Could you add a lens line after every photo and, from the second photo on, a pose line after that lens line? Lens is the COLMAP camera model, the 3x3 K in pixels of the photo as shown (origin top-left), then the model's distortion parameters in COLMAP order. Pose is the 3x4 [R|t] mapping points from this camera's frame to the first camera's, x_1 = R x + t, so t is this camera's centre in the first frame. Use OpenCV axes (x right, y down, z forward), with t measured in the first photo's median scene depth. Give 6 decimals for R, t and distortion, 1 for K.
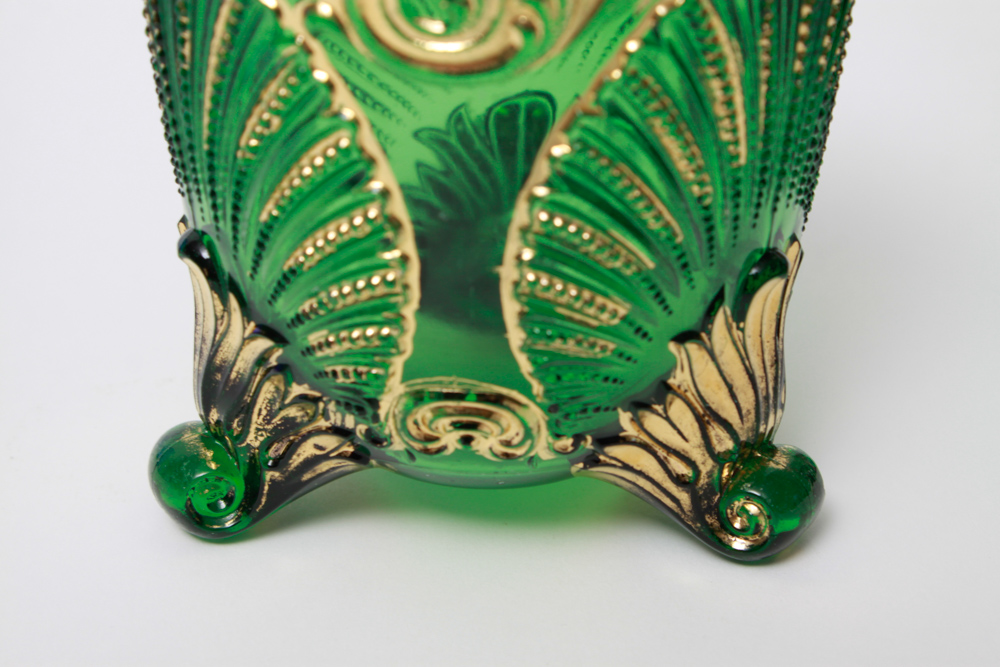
lens RADIAL K [[2302.4, 0, 503.9], [0, 2302.4, 331.7], [0, 0, 1]] dist [0.101247, 0.000000]
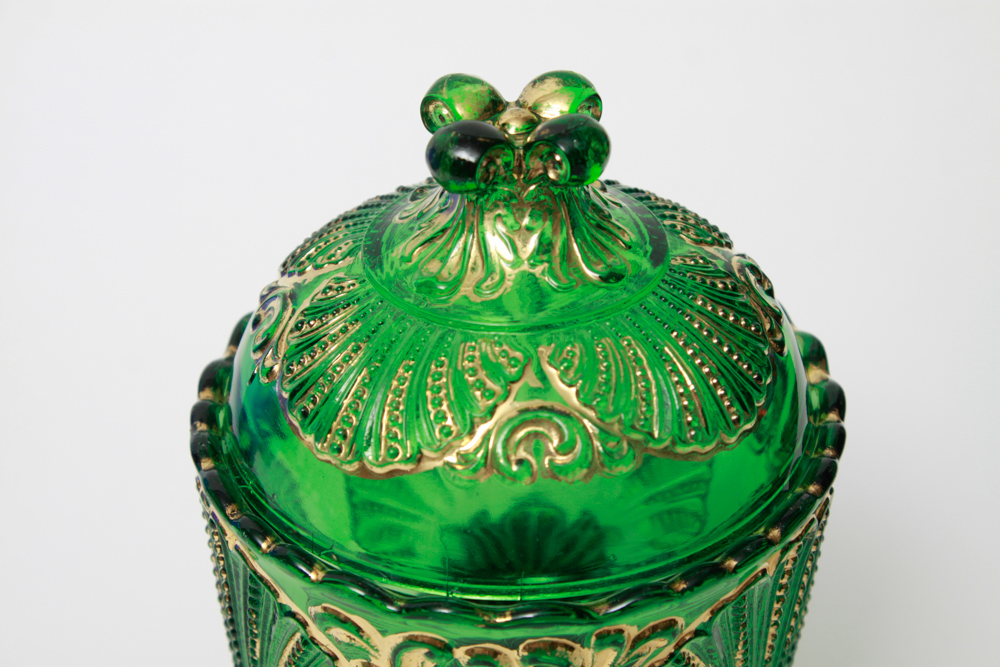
lens RADIAL K [[2437.3, 0, 498.5], [0, 2437.3, 330.4], [0, 0, 1]] dist [0.037023, 0.000000]
pose [[0.999998, -0.001974, 0.000925, -0.012510], [0.001833, 0.991040, 0.133554, -0.437429], [-0.001180, -0.133552, 0.991041, -0.223321]]
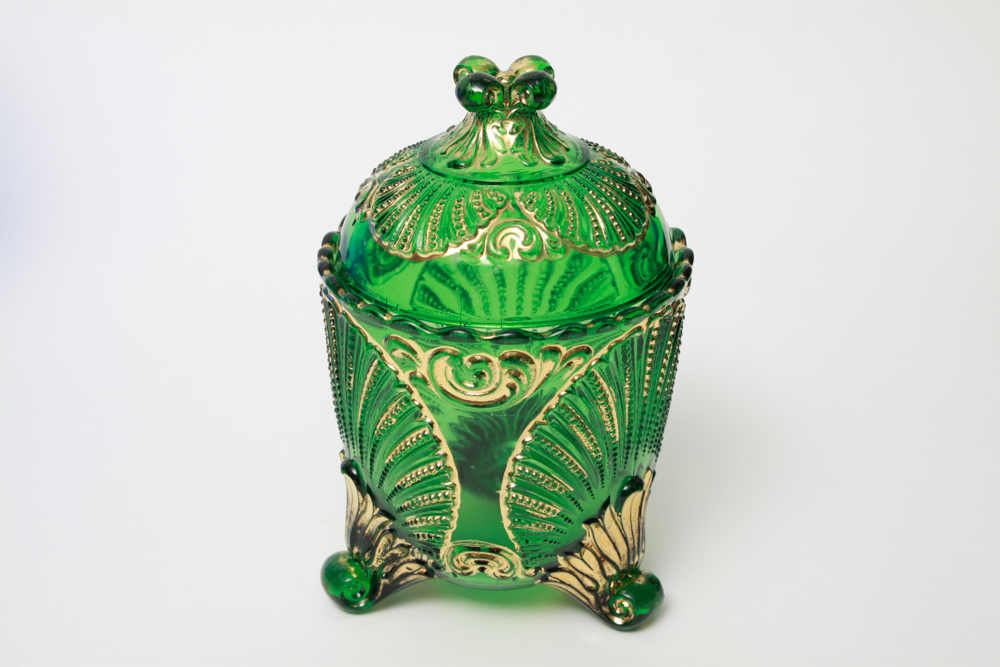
lens RADIAL K [[2080.2, 0, 495.5], [0, 2080.2, 337.0], [0, 0, 1]] dist [0.014392, 0.000000]
pose [[0.999627, 0.019387, -0.019216, 0.027090], [-0.019633, 0.999727, -0.012688, -0.135700], [0.018964, 0.013061, 0.999735, -0.845526]]
